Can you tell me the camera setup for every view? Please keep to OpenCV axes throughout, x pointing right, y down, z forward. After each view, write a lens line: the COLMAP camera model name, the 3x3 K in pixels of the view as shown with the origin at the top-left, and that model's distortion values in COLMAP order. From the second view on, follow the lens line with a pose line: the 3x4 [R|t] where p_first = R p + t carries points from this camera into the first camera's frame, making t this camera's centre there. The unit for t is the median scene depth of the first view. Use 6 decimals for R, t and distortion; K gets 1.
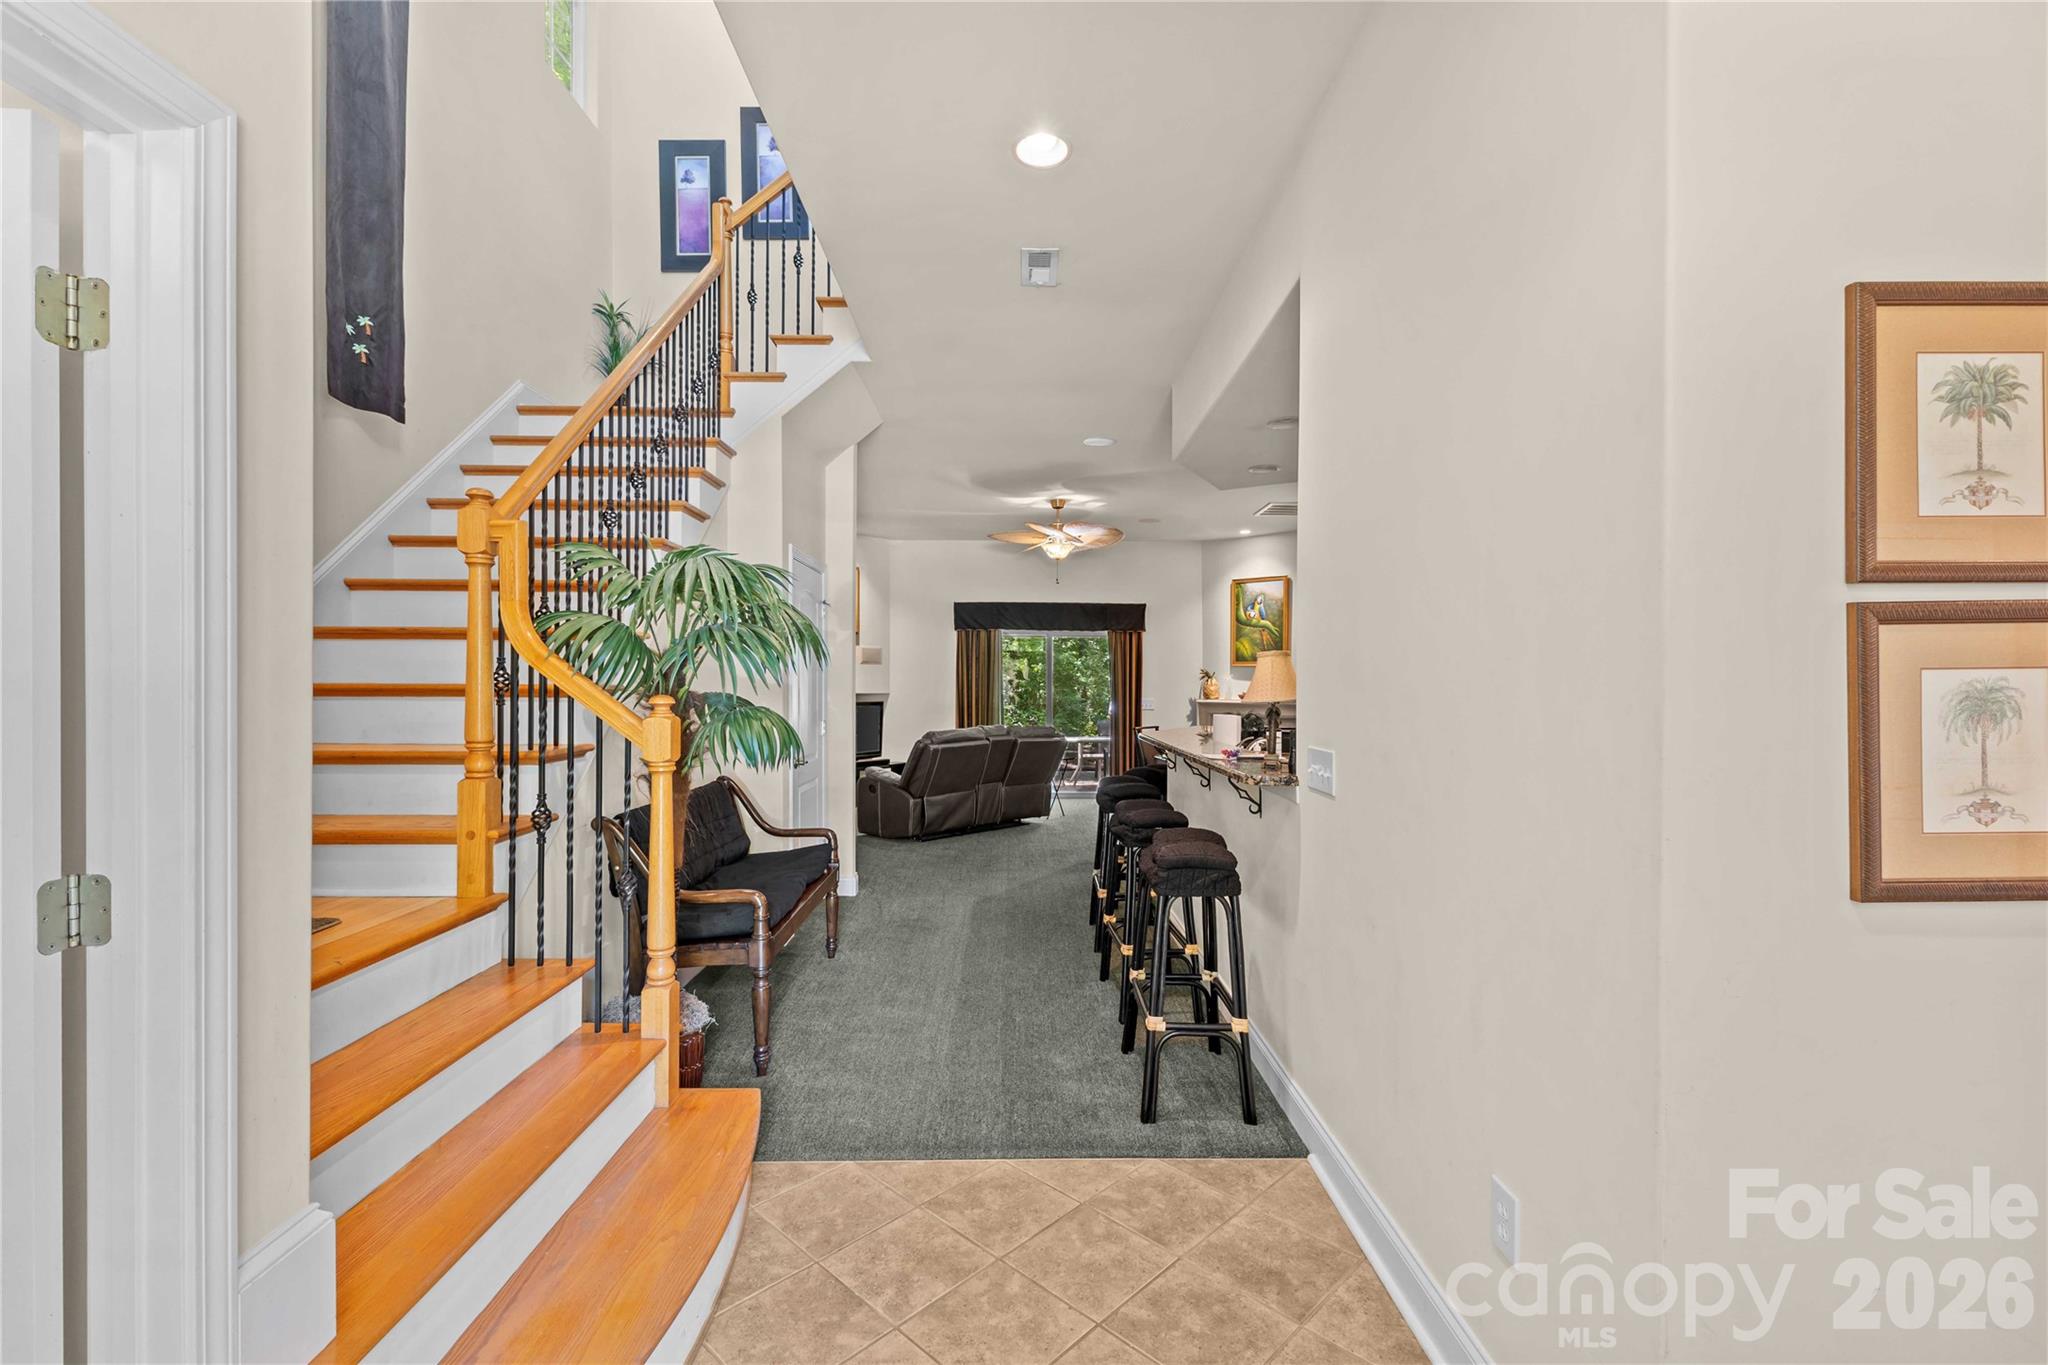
lens RADIAL K [[882.2, 0, 1024.1], [0, 882.2, 682.7], [0, 0, 1]] dist [0.010660, -0.002771]
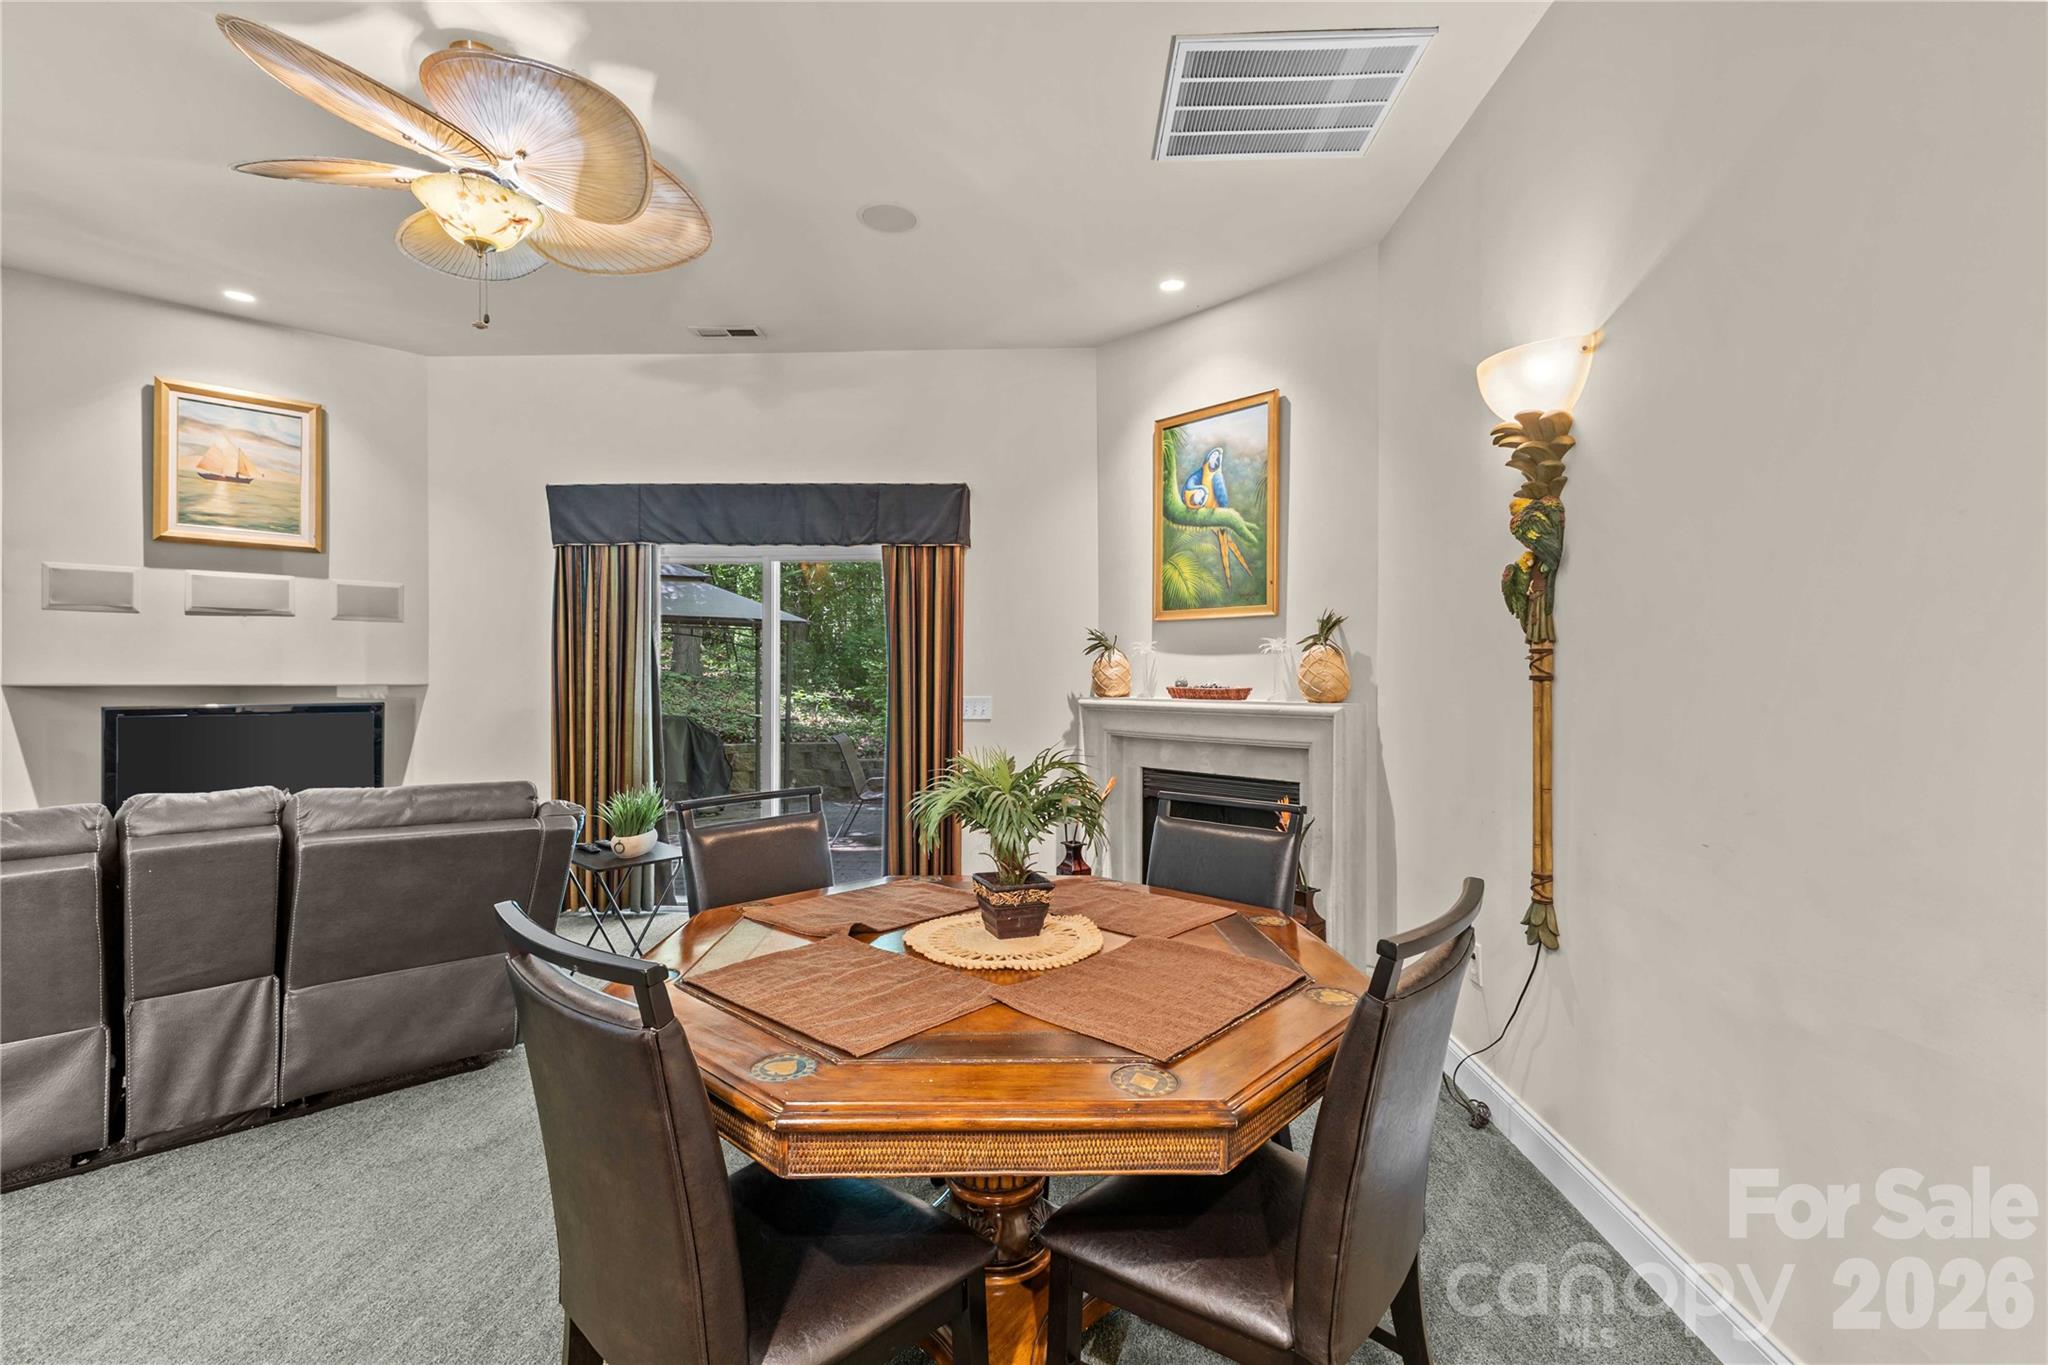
lens RADIAL K [[882.2, 0, 1019.2], [0, 882.2, 676.4], [0, 0, 1]] dist [0.010660, -0.002771]
pose [[0.998028, 0.000731, -0.062759, 0.196654], [-0.000499, 0.999993, 0.003710, 0.006778], [0.062761, -0.003671, 0.998022, 0.564583]]
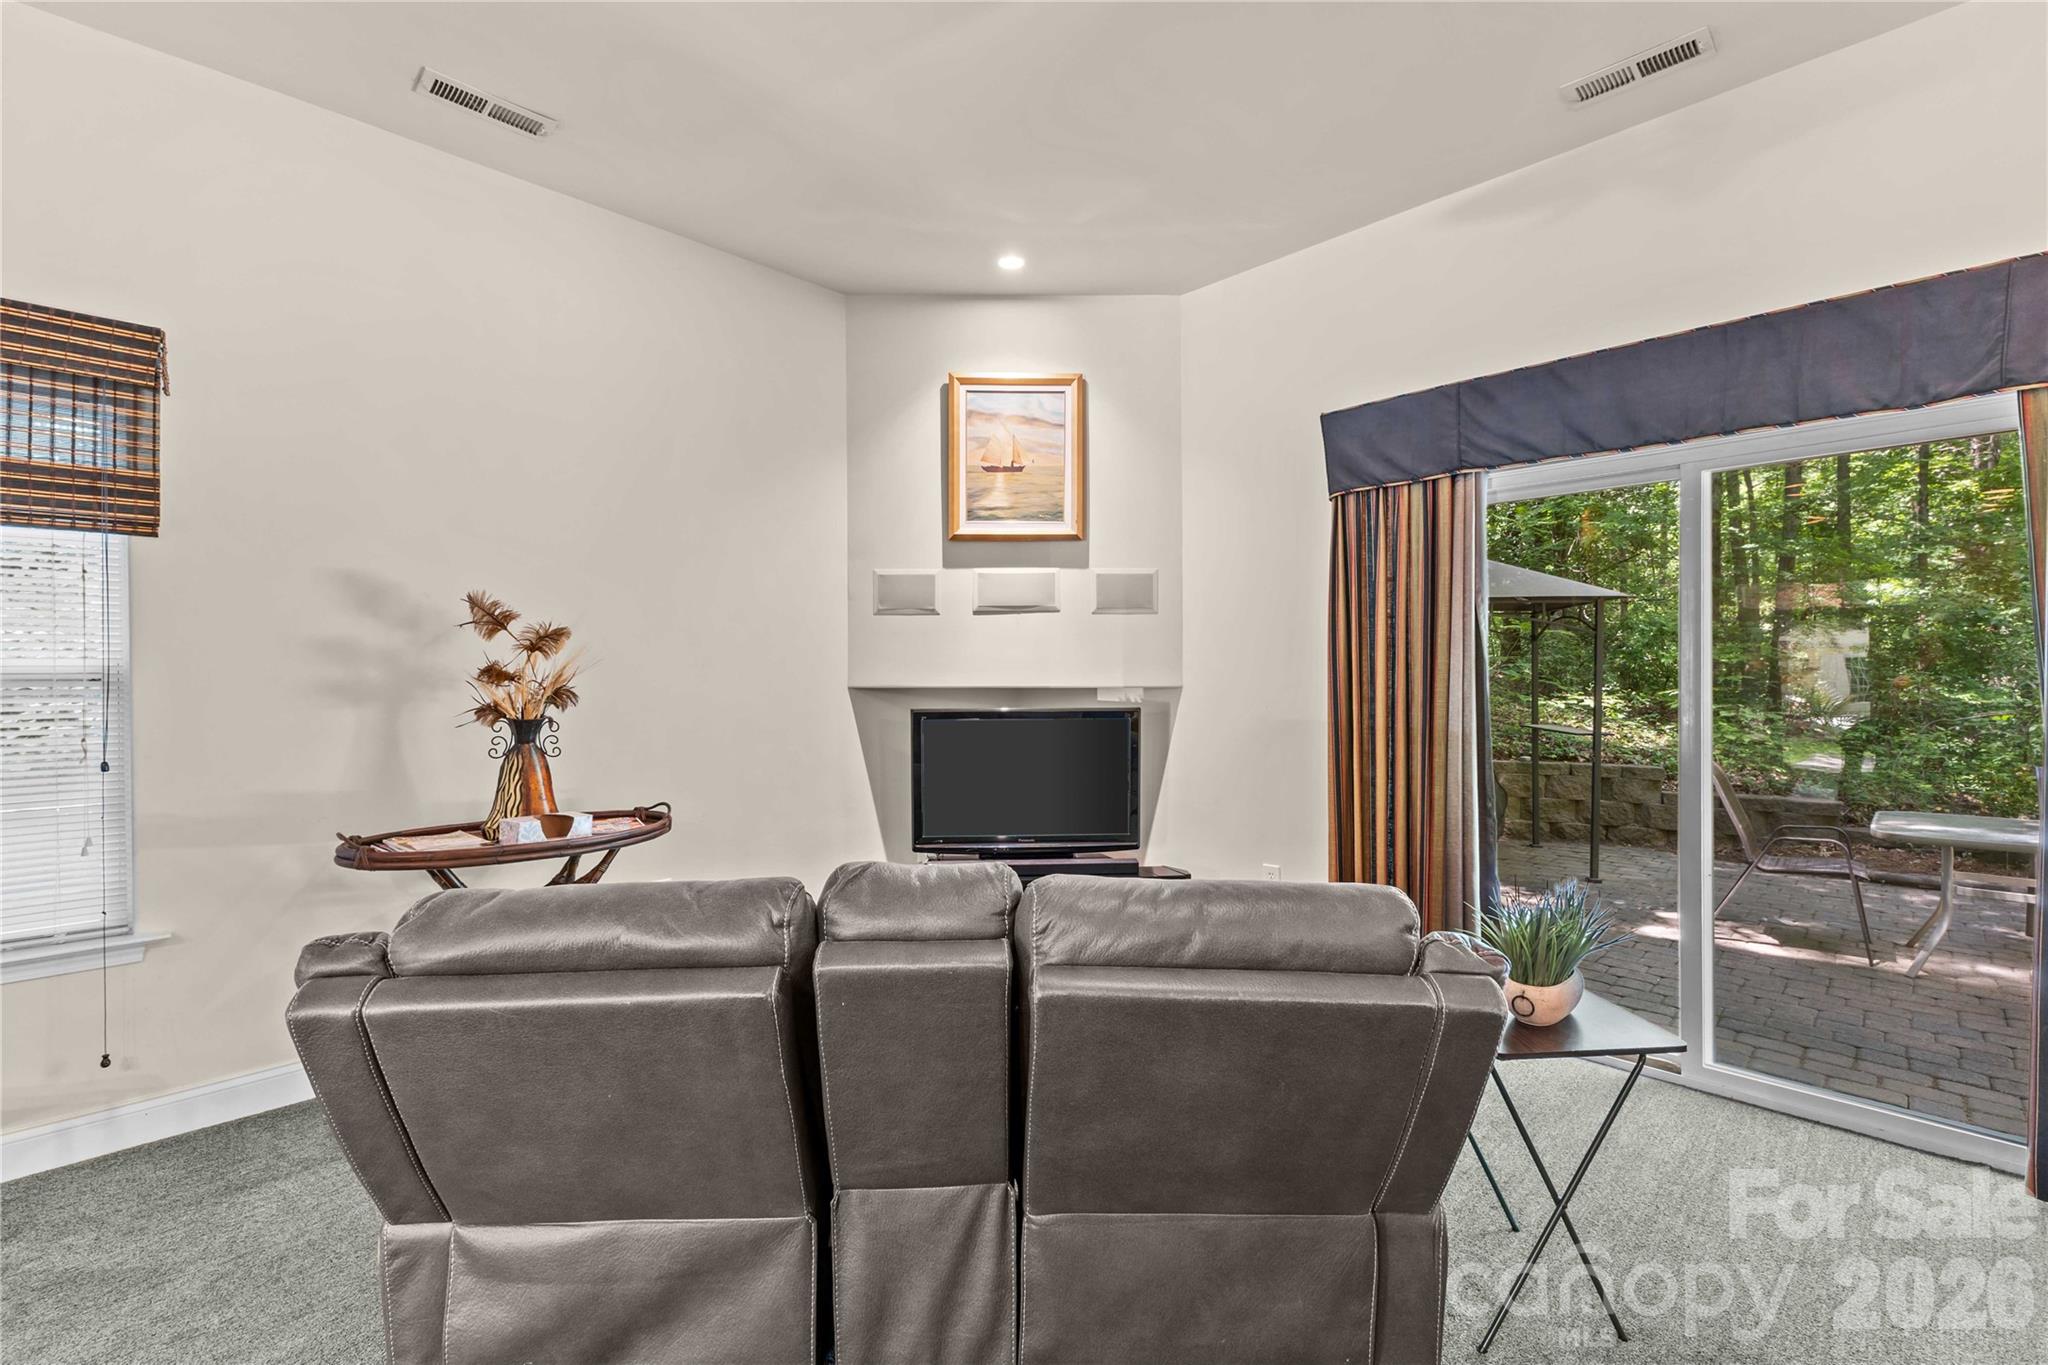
lens RADIAL K [[882.2, 0, 1029.1], [0, 882.2, 676.9], [0, 0, 1]] dist [0.010660, -0.002771]
pose [[0.696574, -0.004174, -0.717473, 0.084335], [0.007521, 0.999971, 0.001485, 0.007402], [0.717446, -0.006430, 0.696585, 0.696062]]
